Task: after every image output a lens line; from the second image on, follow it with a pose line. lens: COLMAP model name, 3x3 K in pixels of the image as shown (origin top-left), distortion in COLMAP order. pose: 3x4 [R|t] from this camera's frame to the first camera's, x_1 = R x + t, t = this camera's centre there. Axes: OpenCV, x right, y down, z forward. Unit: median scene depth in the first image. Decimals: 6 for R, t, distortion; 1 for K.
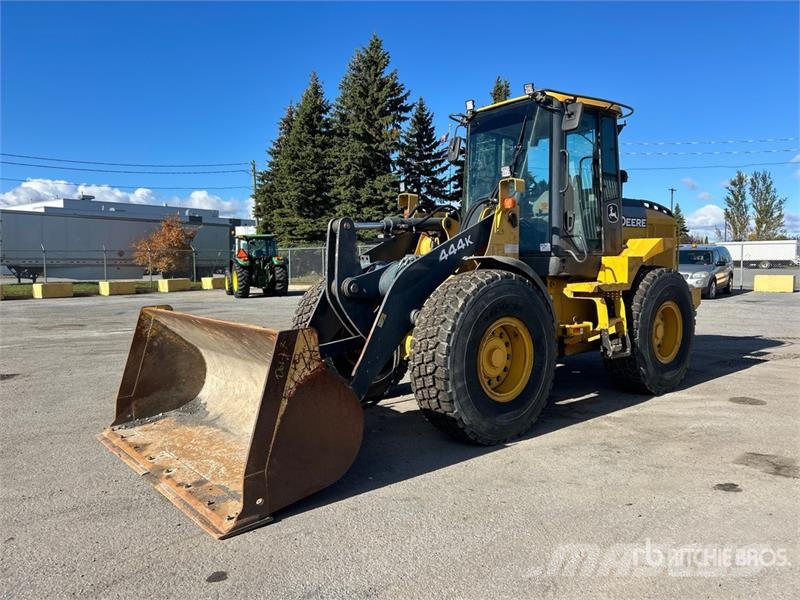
lens RADIAL K [[604.4, 0, 400.0], [0, 604.4, 300.0], [0, 0, 1]] dist [0.059929, -0.067840]
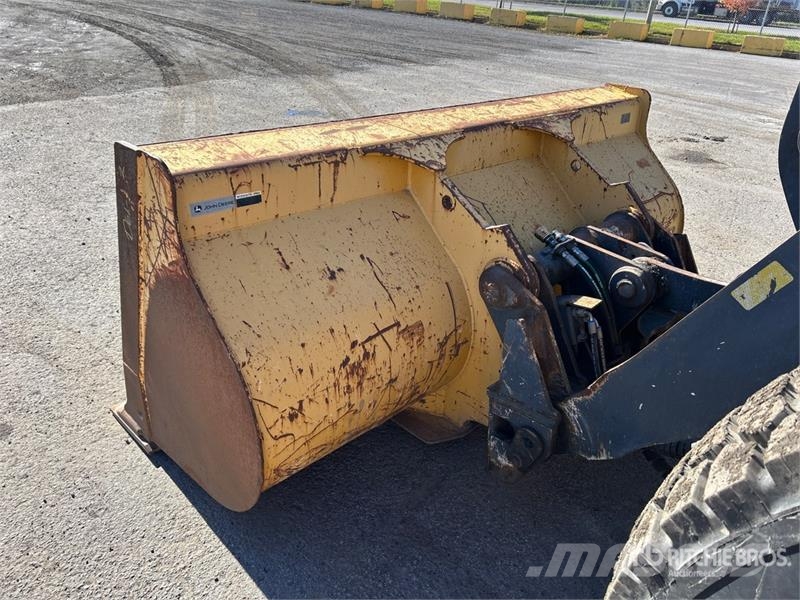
lens RADIAL K [[604.7, 0, 396.5], [0, 604.7, 305.0], [0, 0, 1]] dist [0.067514, -0.080875]
pose [[0.094529, 0.500407, -0.860614, 0.060474], [-0.151670, 0.861633, 0.484340, -0.019958], [0.983901, 0.084745, 0.157346, 0.278213]]
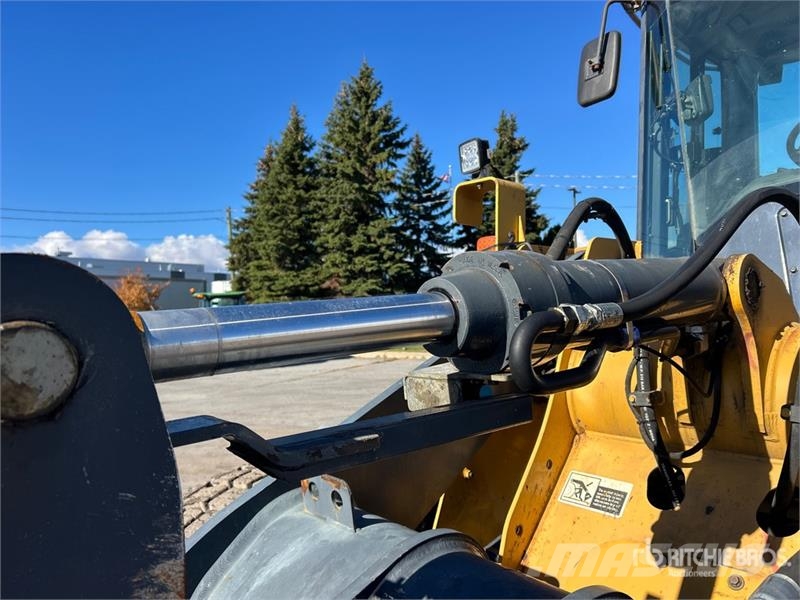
lens RADIAL K [[604.7, 0, 396.5], [0, 604.7, 305.0], [0, 0, 1]] dist [0.067514, -0.080875]
pose [[0.999800, -0.019484, 0.004446, -0.015615], [0.019763, 0.996996, -0.074884, -0.044284], [-0.002974, 0.074957, 0.997182, 0.331343]]
